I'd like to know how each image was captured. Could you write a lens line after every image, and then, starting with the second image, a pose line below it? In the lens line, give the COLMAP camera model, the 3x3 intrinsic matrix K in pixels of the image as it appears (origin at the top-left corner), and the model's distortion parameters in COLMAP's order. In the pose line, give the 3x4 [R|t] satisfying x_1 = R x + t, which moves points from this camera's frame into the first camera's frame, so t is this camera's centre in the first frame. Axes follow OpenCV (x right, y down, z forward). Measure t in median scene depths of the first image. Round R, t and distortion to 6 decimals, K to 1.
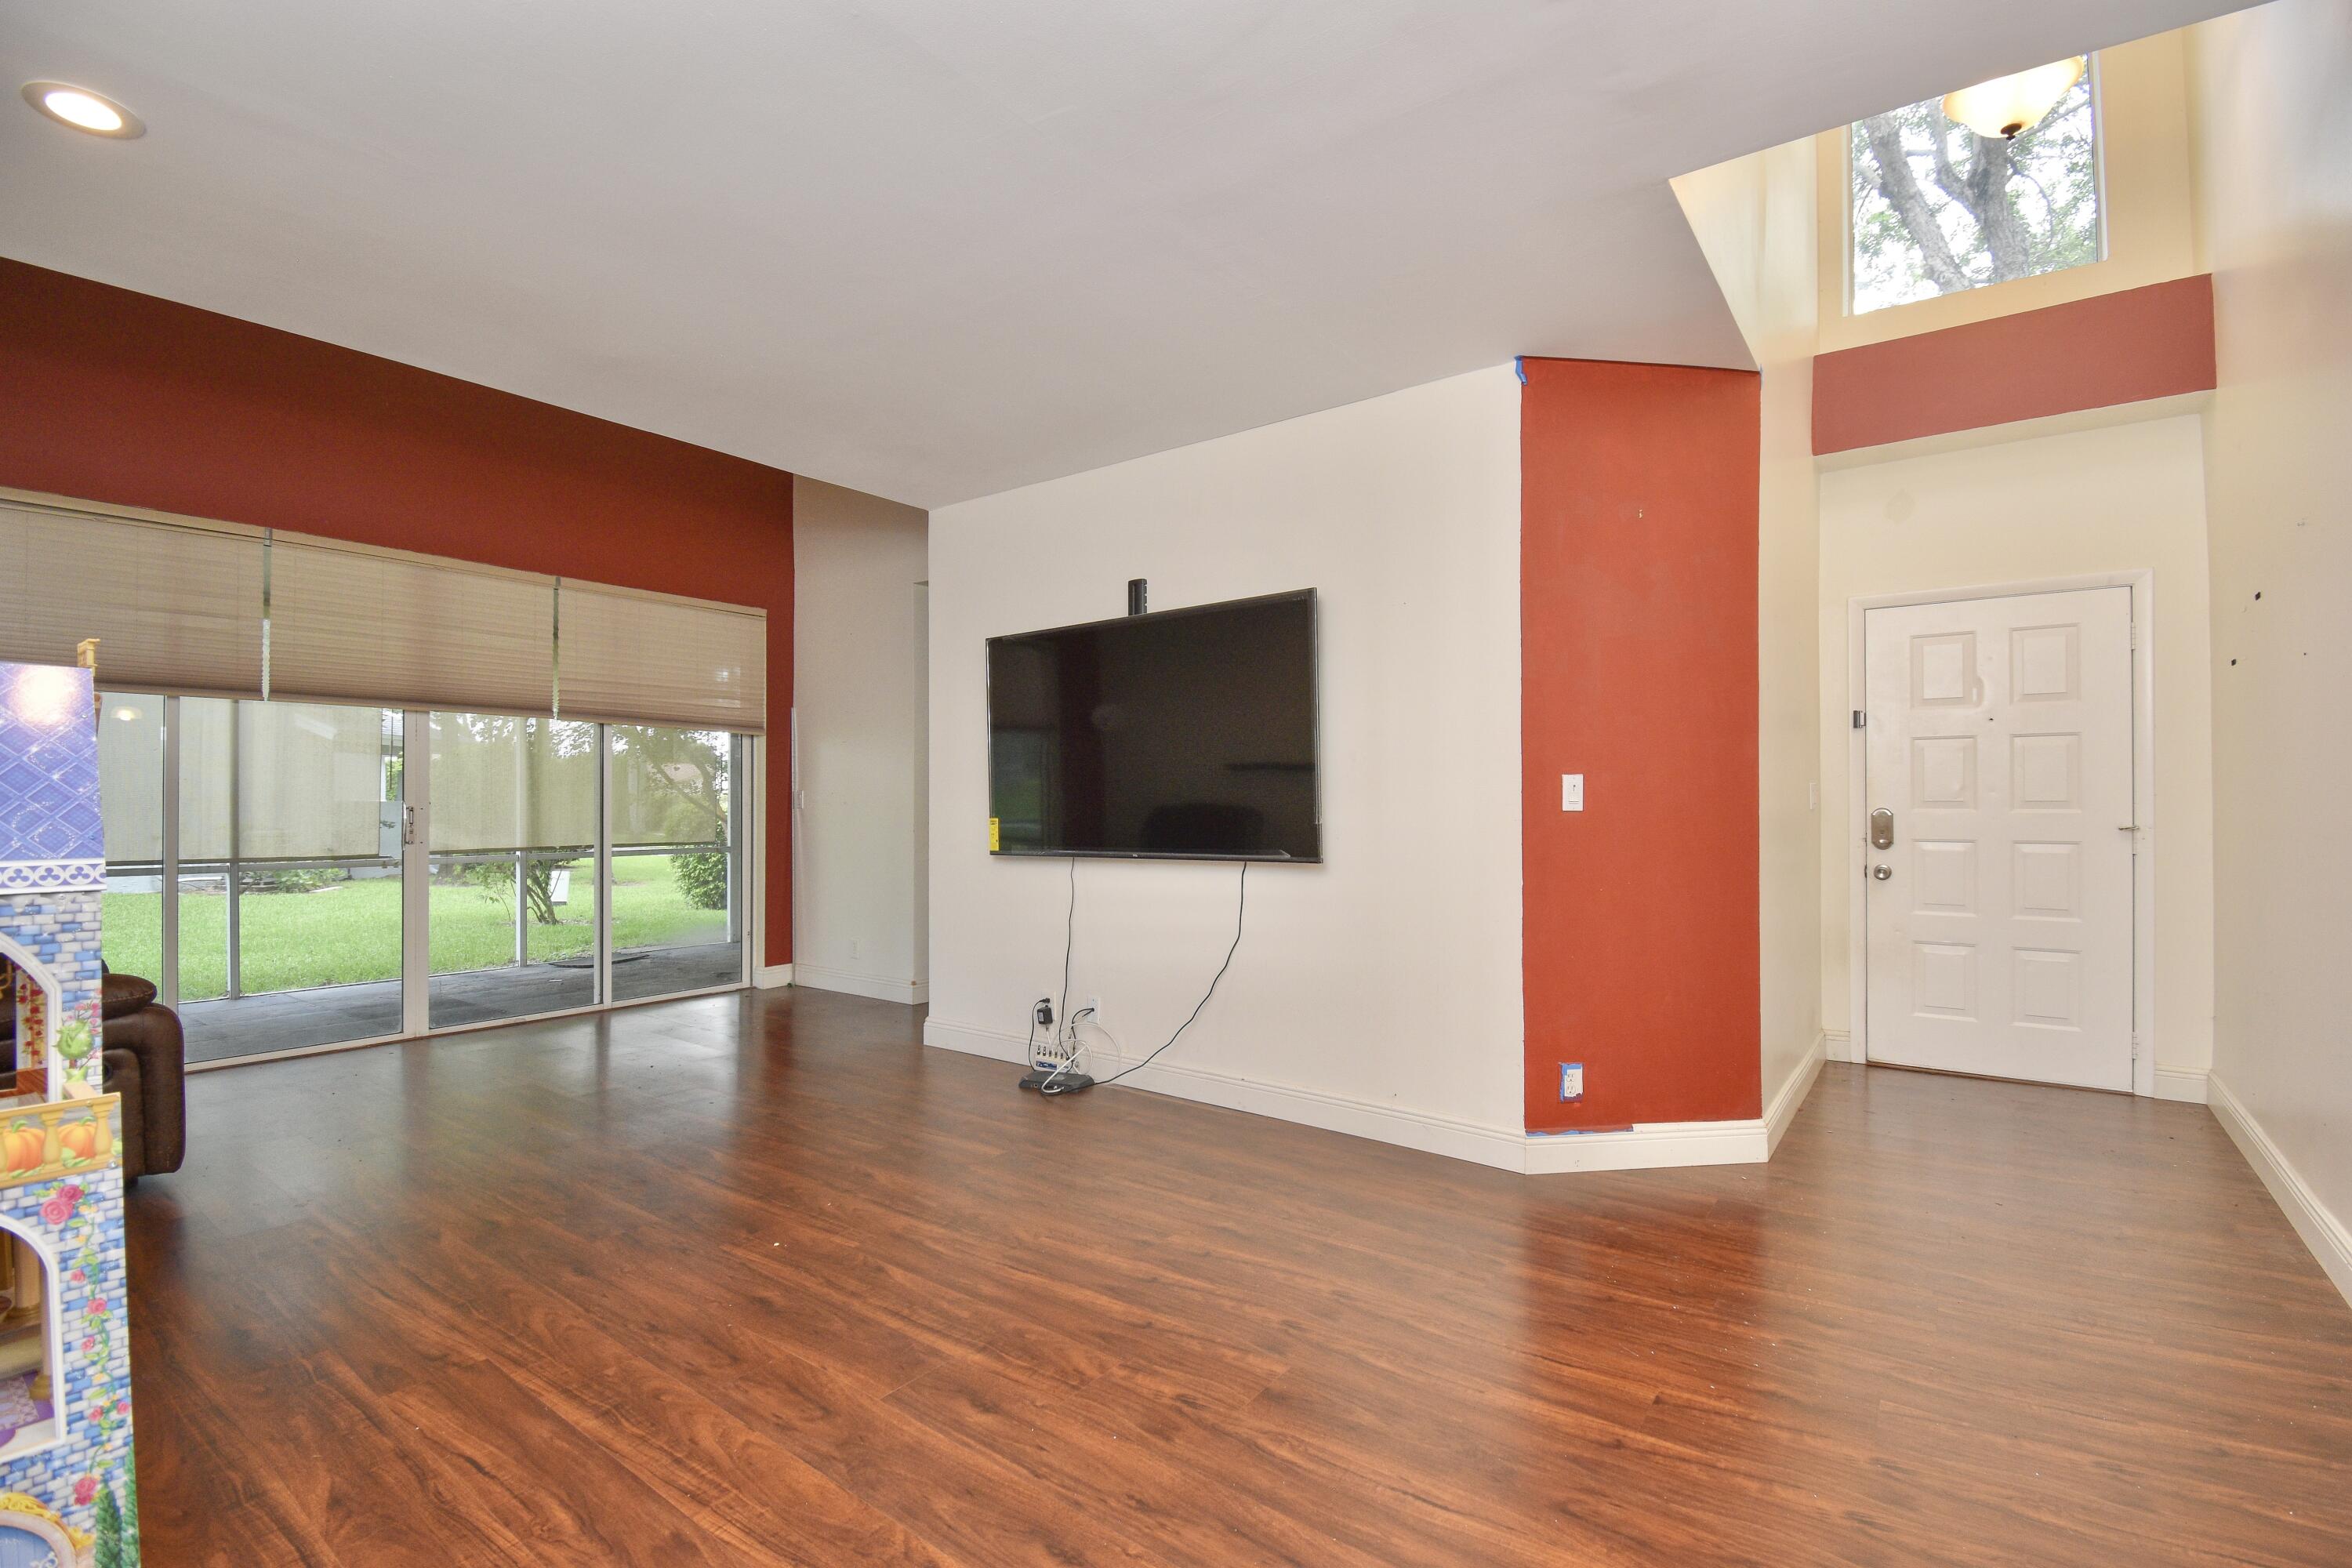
lens RADIAL K [[1035.2, 0, 1189.4], [0, 1035.2, 790.5], [0, 0, 1]] dist [0.002682, -0.018985]
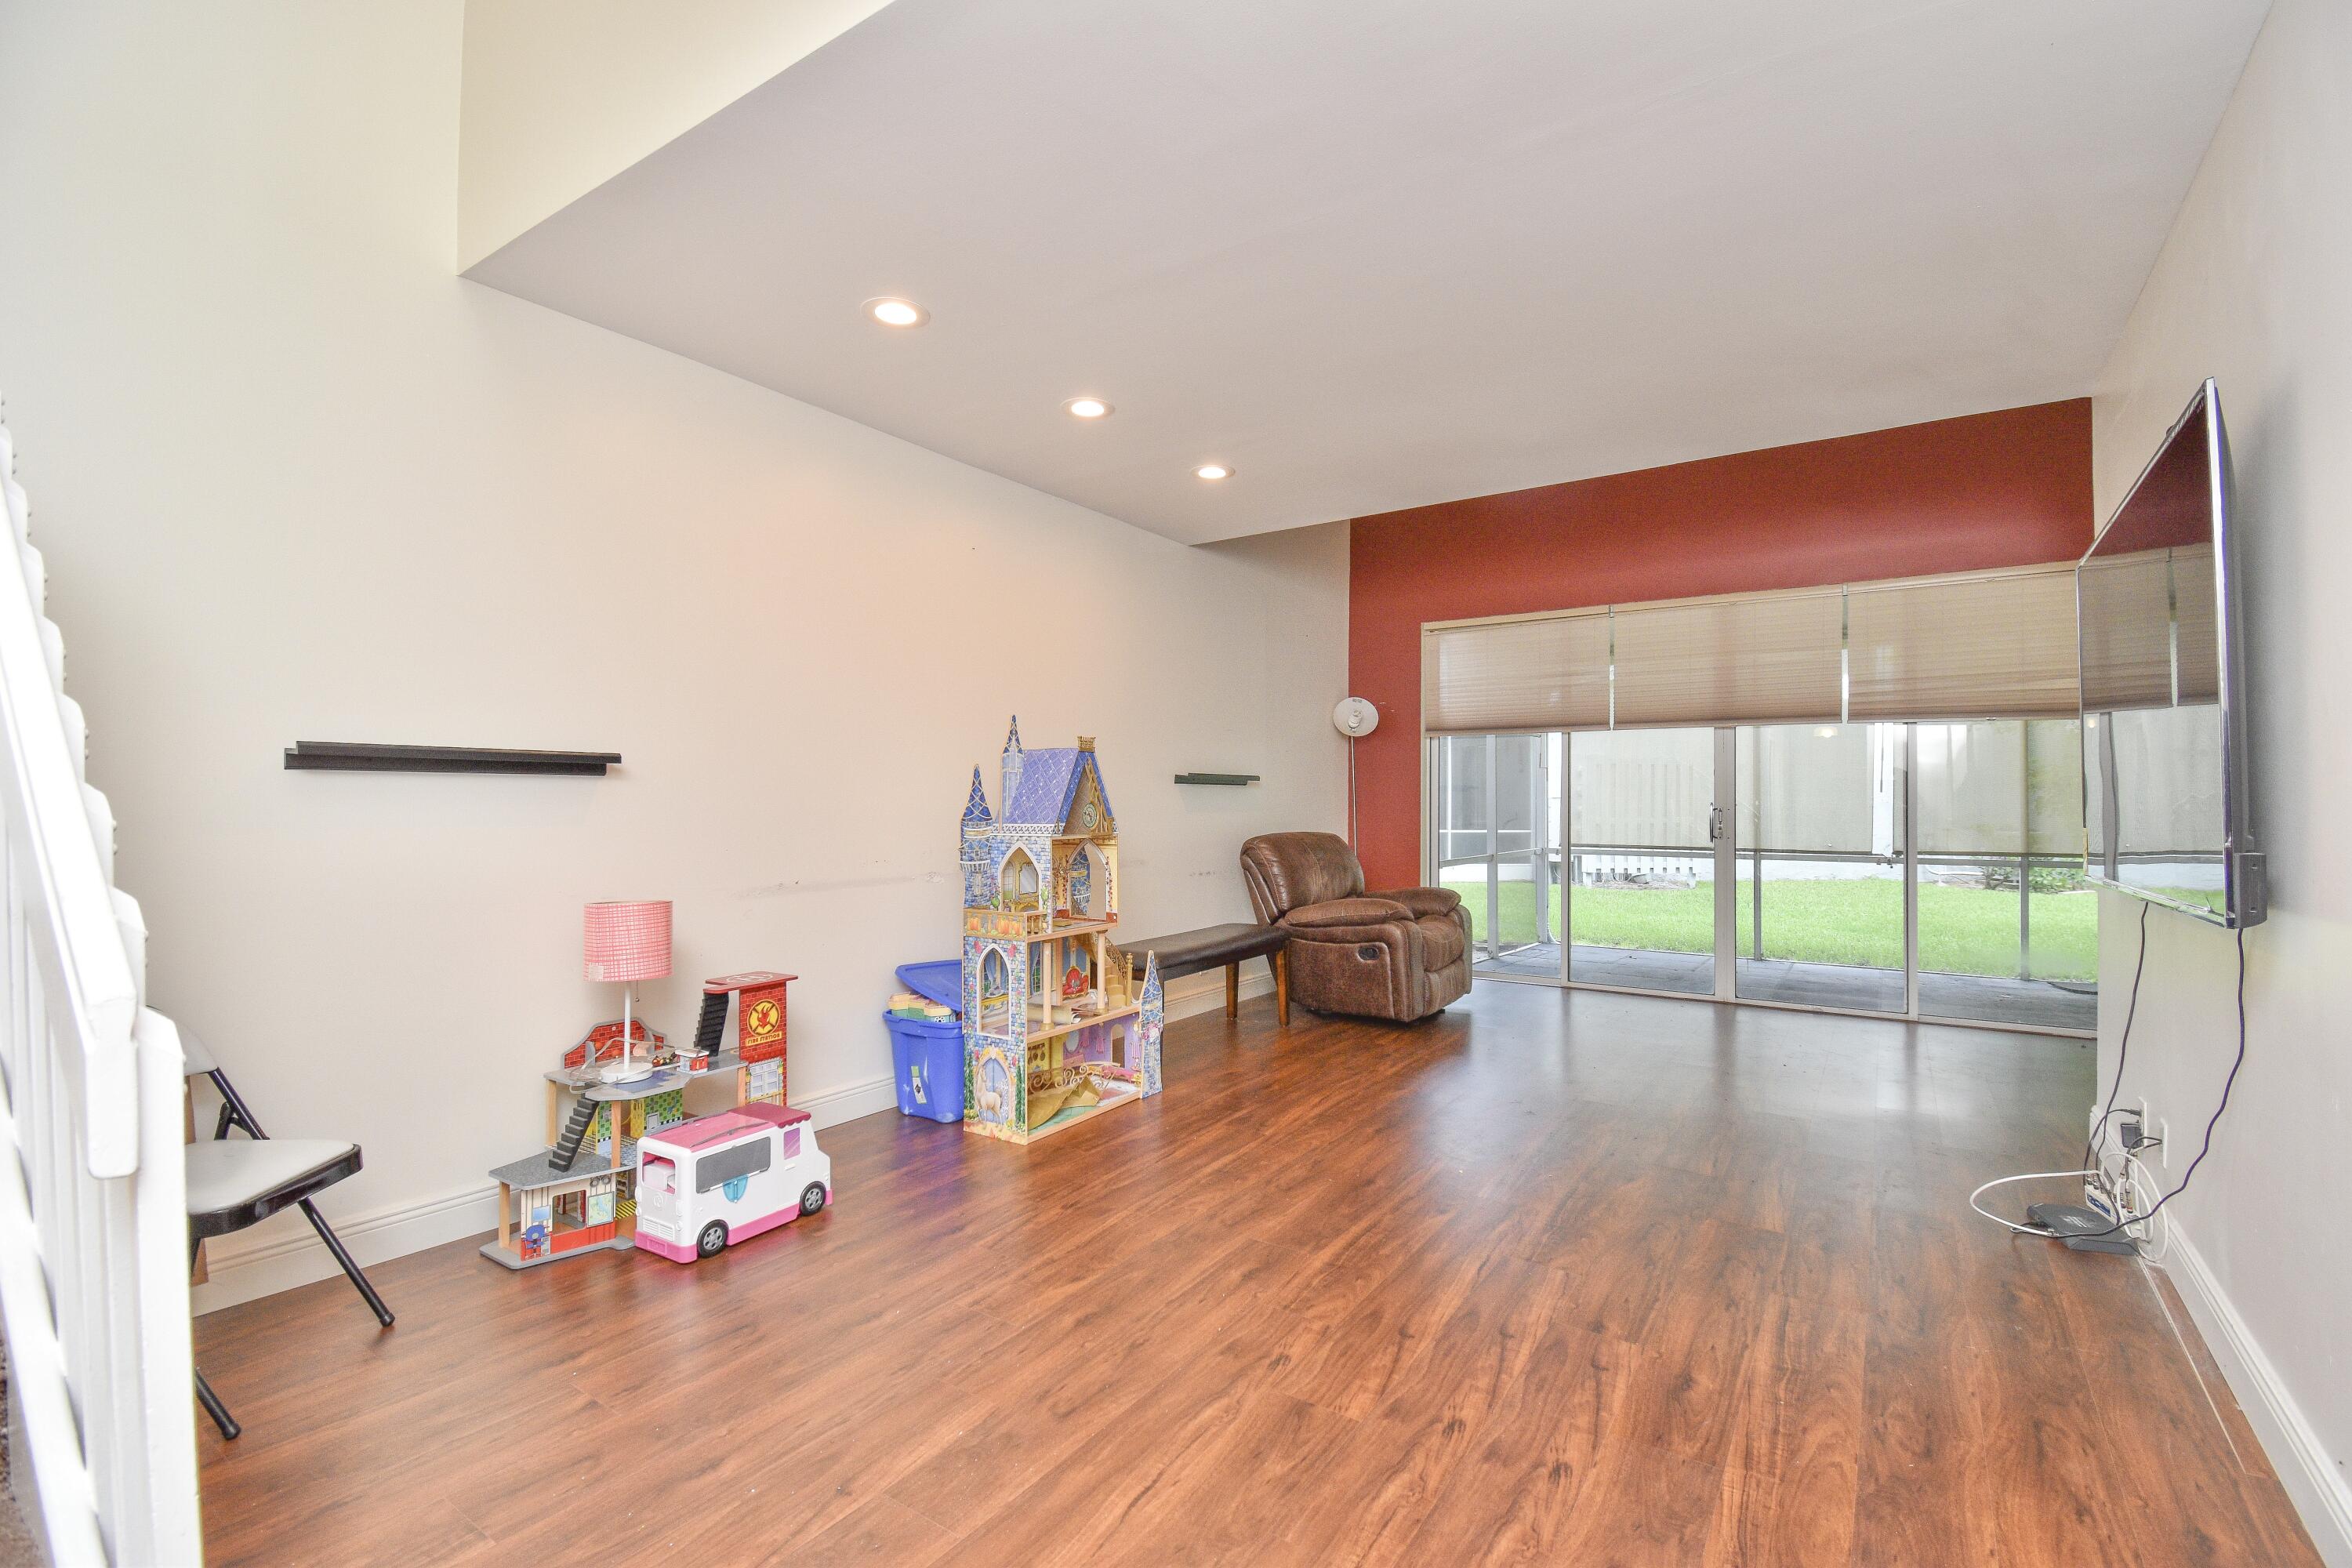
lens RADIAL K [[1035.2, 0, 1189.4], [0, 1035.2, 790.5], [0, 0, 1]] dist [0.002682, -0.018985]
pose [[0.031963, -0.011384, -0.999424, 0.783764], [0.009033, 0.999898, -0.011100, 0.006486], [0.999448, -0.008673, 0.032062, 0.638952]]
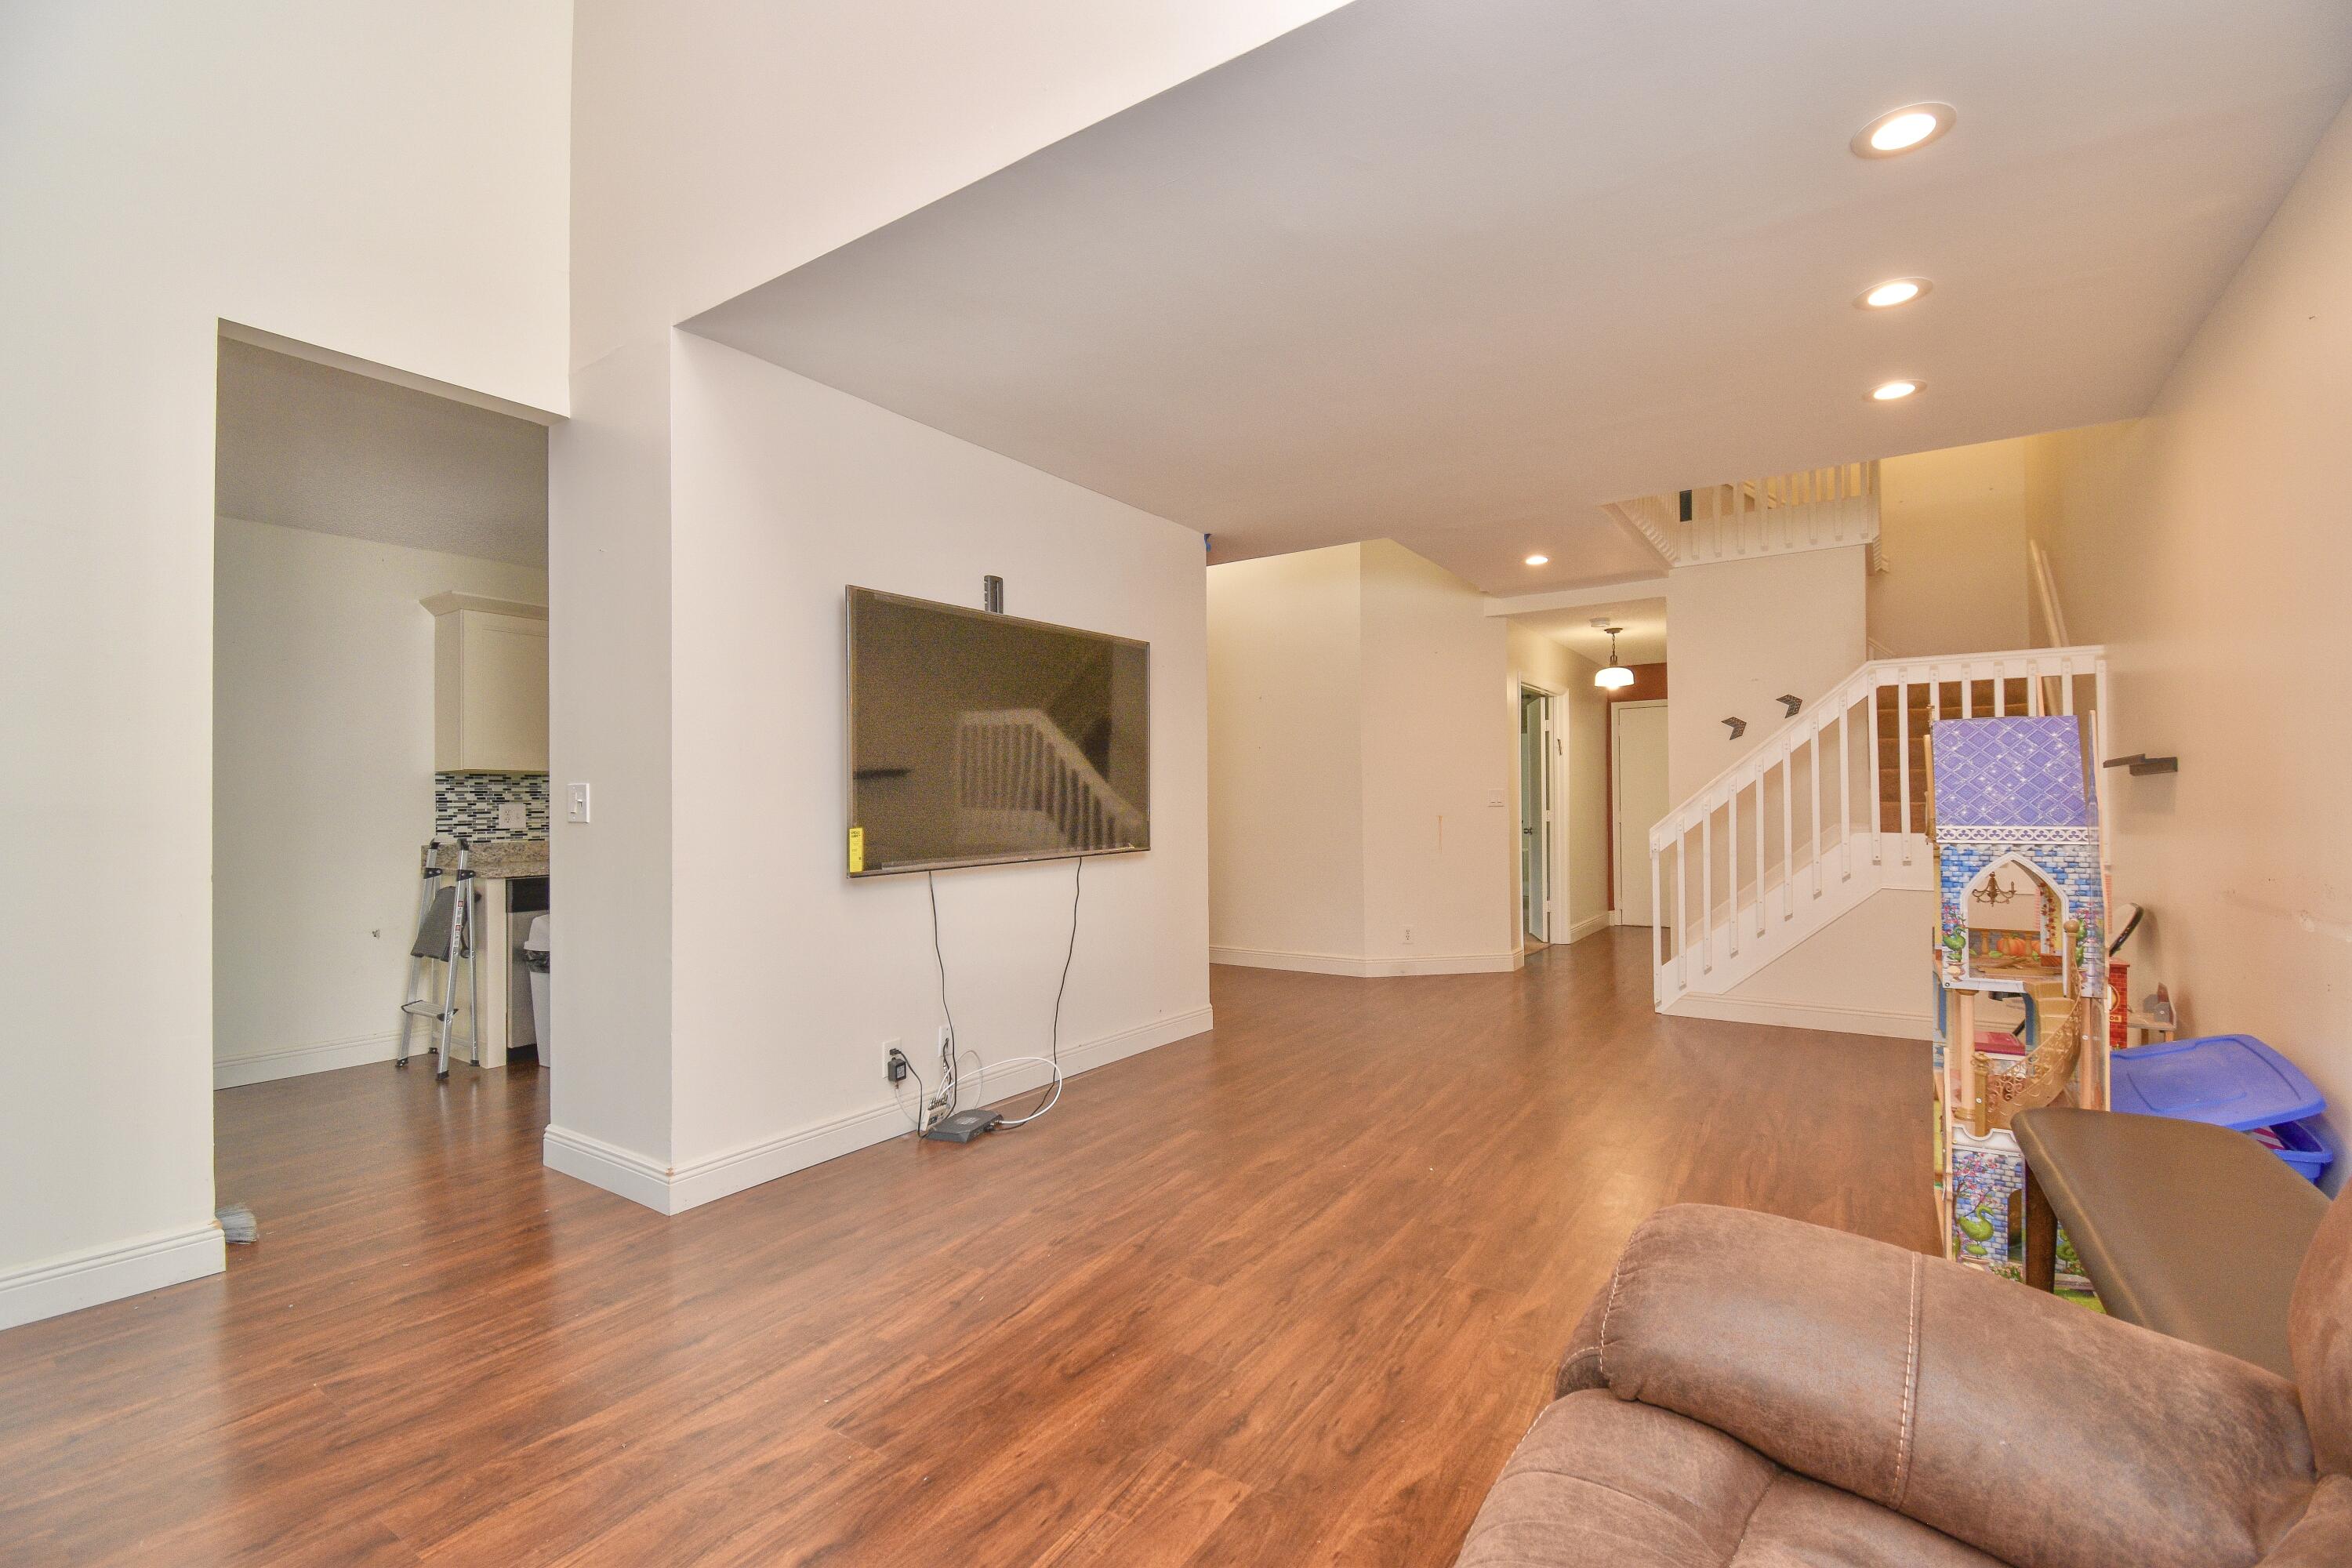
lens RADIAL K [[1035.2, 0, 1189.4], [0, 1035.2, 790.5], [0, 0, 1]] dist [0.002682, -0.018985]
pose [[-0.038184, 0.012372, 0.999194, -1.567963], [-0.000188, 0.999923, -0.012388, 0.014373], [-0.999271, -0.000660, -0.038179, 1.304743]]
